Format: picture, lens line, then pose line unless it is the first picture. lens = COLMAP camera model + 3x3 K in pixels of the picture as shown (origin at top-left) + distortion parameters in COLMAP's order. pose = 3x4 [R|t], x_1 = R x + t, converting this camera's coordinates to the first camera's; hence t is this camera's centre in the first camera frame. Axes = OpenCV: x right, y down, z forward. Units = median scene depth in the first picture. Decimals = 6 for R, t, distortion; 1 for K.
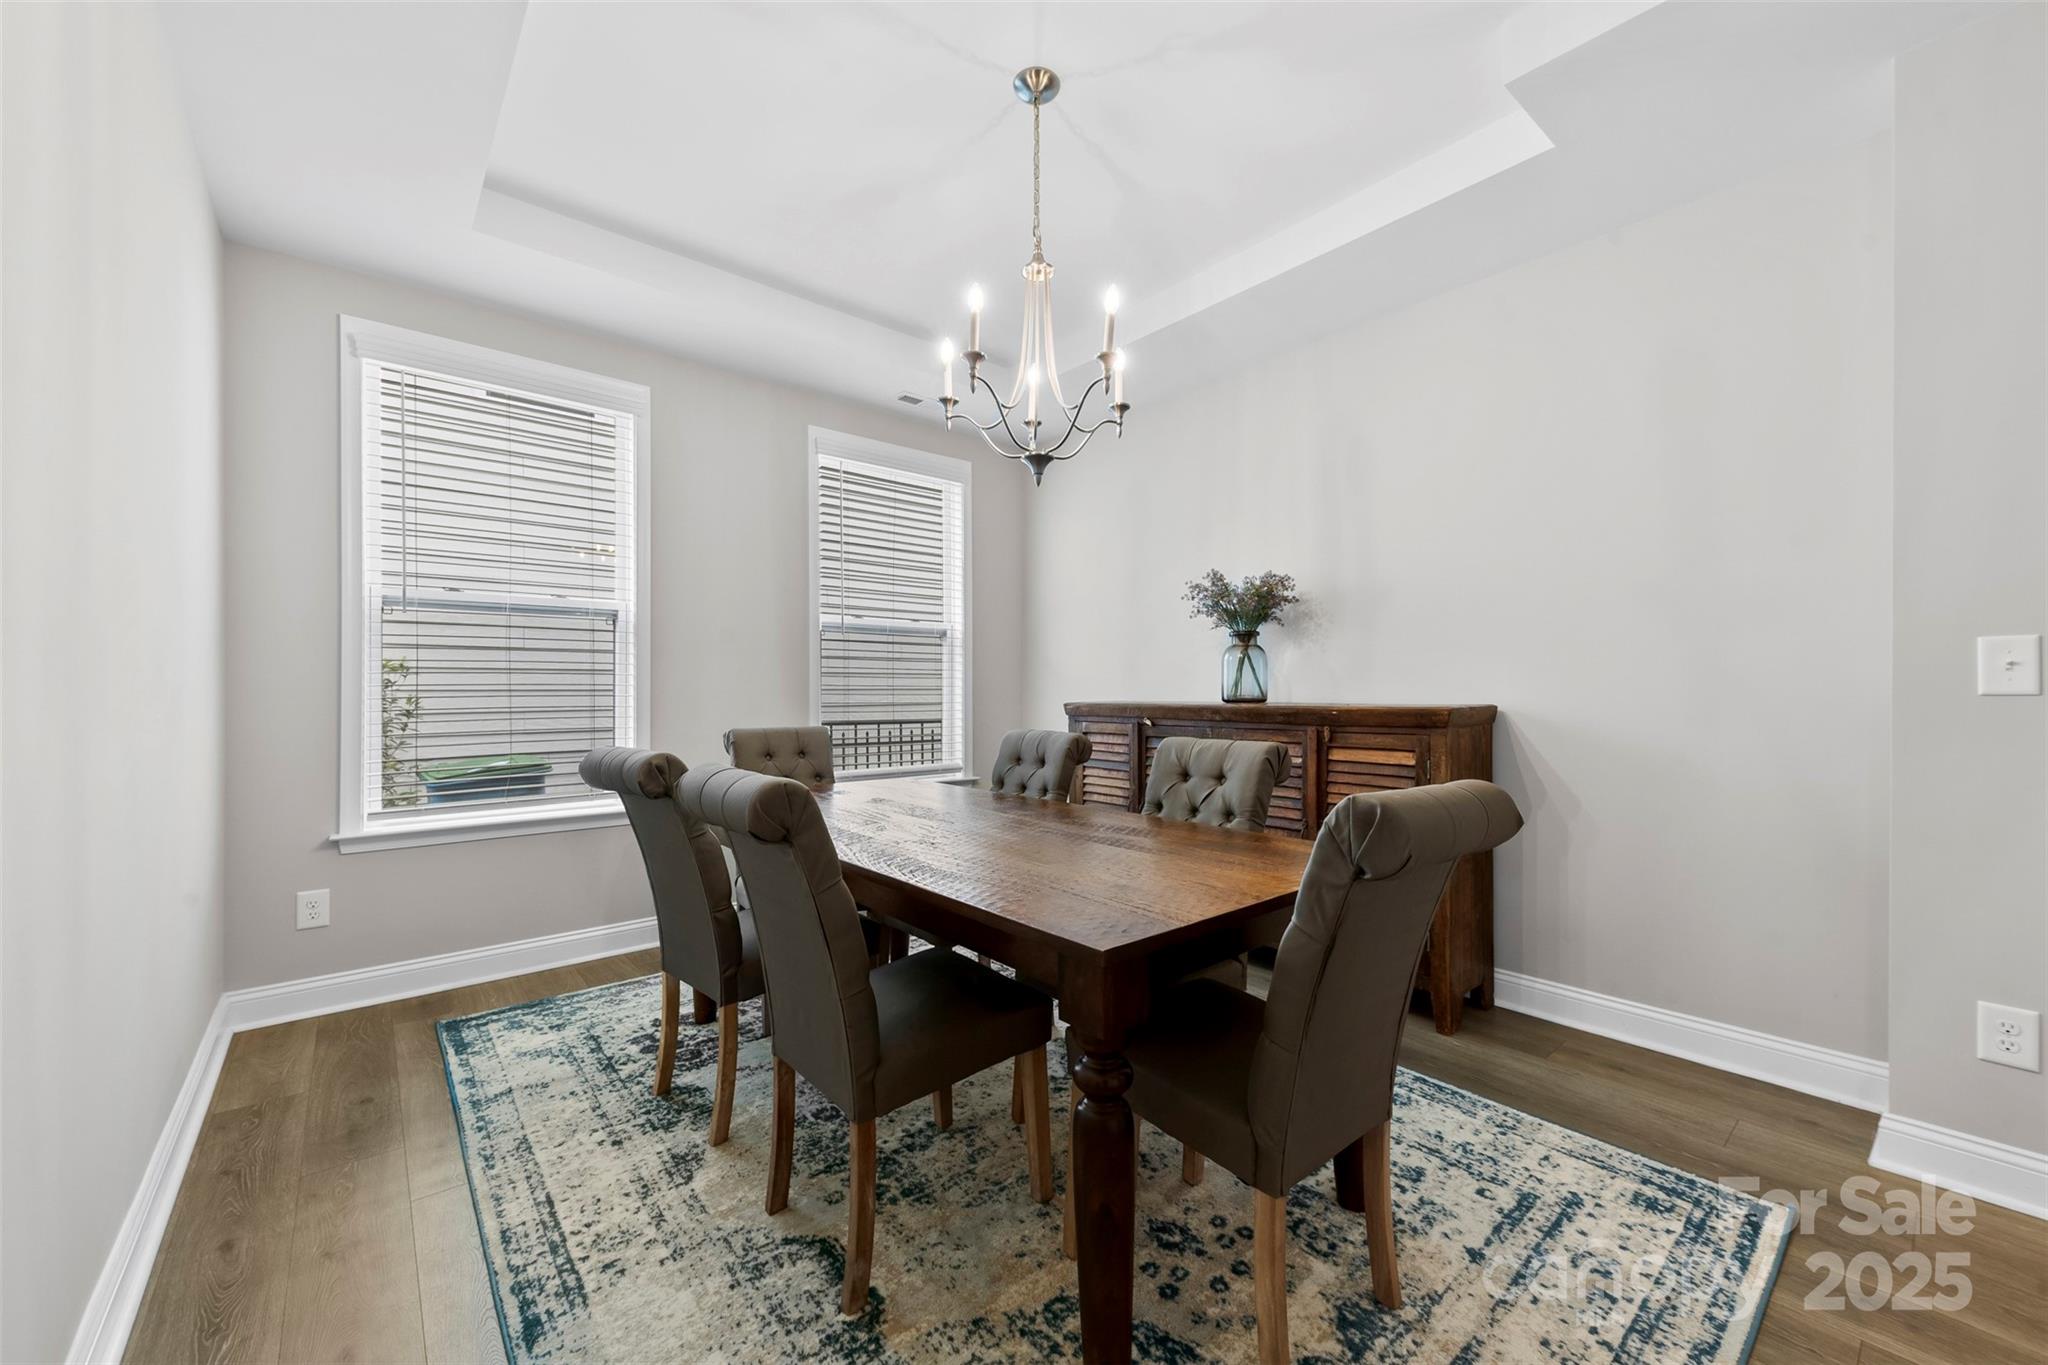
lens RADIAL K [[790.7, 0, 1023.8], [0, 790.7, 685.6], [0, 0, 1]] dist [0.008029, -0.003252]
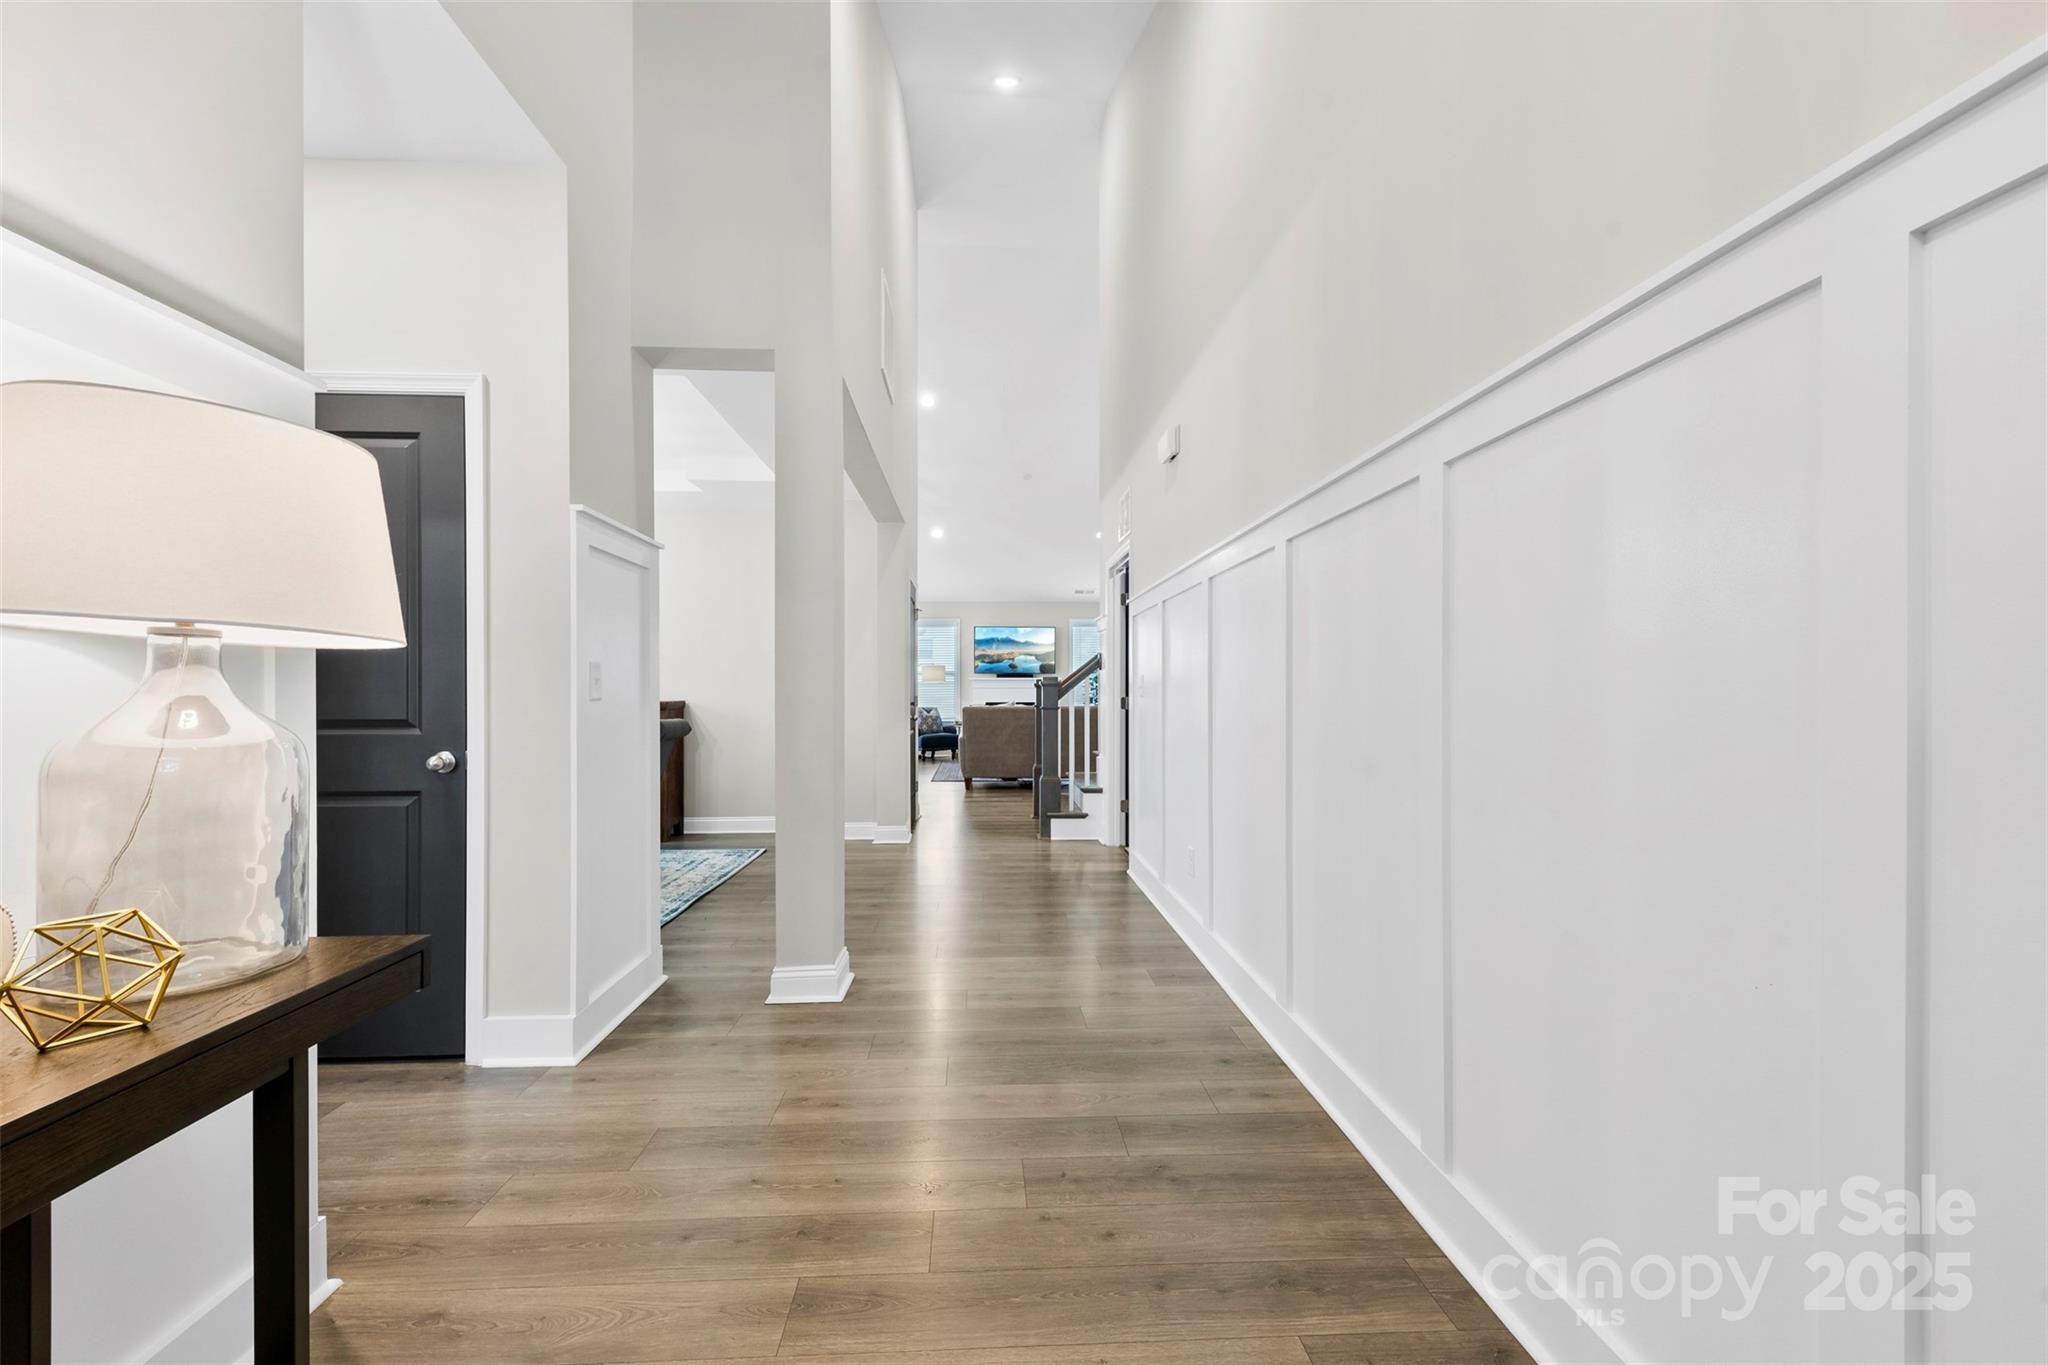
lens RADIAL K [[790.7, 0, 1020.6], [0, 790.7, 690.9], [0, 0, 1]] dist [0.008029, -0.003252]
pose [[0.591820, 0.002889, 0.806065, -1.452853], [-0.005334, 0.999986, 0.000332, -0.020021], [-0.806053, -0.004496, 0.591827, -2.446438]]
